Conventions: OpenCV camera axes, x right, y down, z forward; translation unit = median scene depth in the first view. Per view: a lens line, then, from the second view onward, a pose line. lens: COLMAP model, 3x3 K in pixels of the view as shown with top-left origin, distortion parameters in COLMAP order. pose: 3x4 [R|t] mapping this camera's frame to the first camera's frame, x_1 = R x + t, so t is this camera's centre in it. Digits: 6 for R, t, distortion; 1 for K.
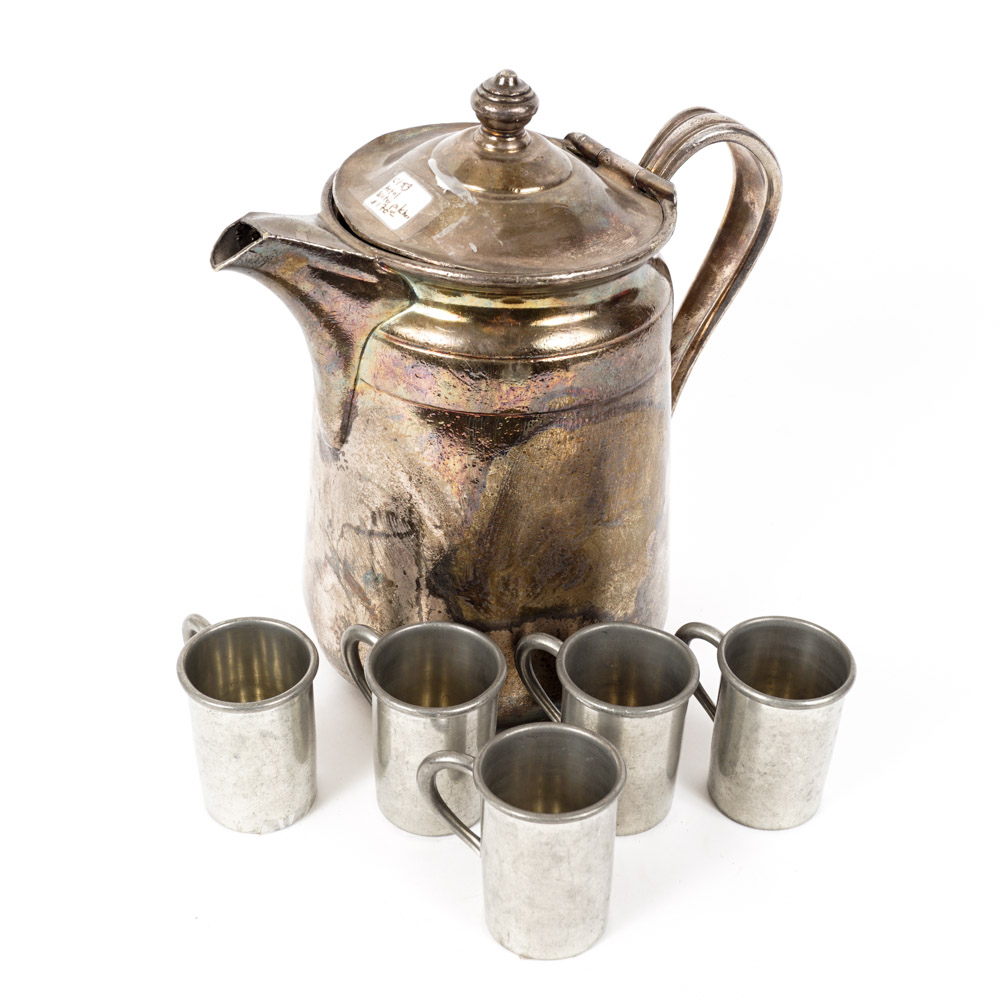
lens RADIAL K [[1576.5, 0, 500.0], [0, 1576.5, 500.0], [0, 0, 1]] dist [-0.048576, -0.080835]
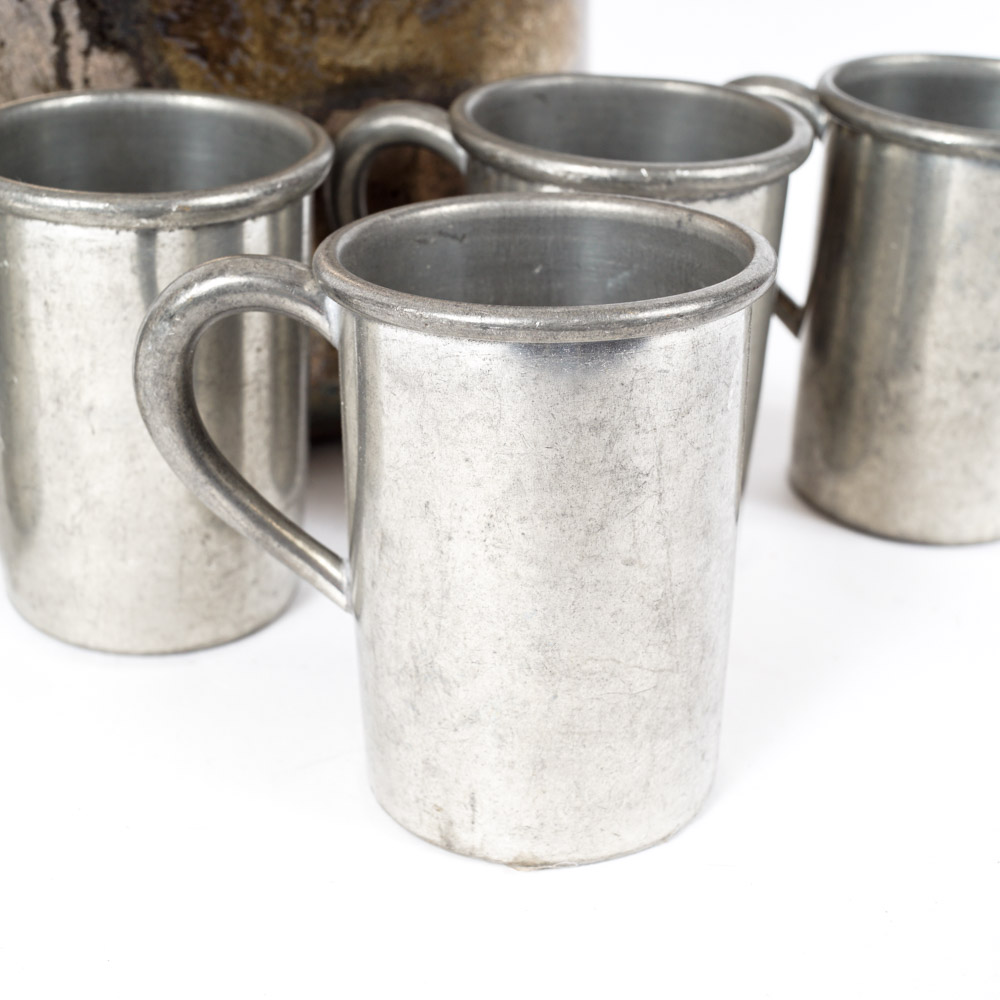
lens RADIAL K [[1780.9, 0, 500.0], [0, 1780.9, 500.0], [0, 0, 1]] dist [-0.058383, 0.002975]
pose [[0.963573, -0.112471, 0.242647, -0.073076], [0.138807, 0.985822, -0.094271, 0.250662], [-0.228604, 0.124518, 0.965523, 0.629115]]
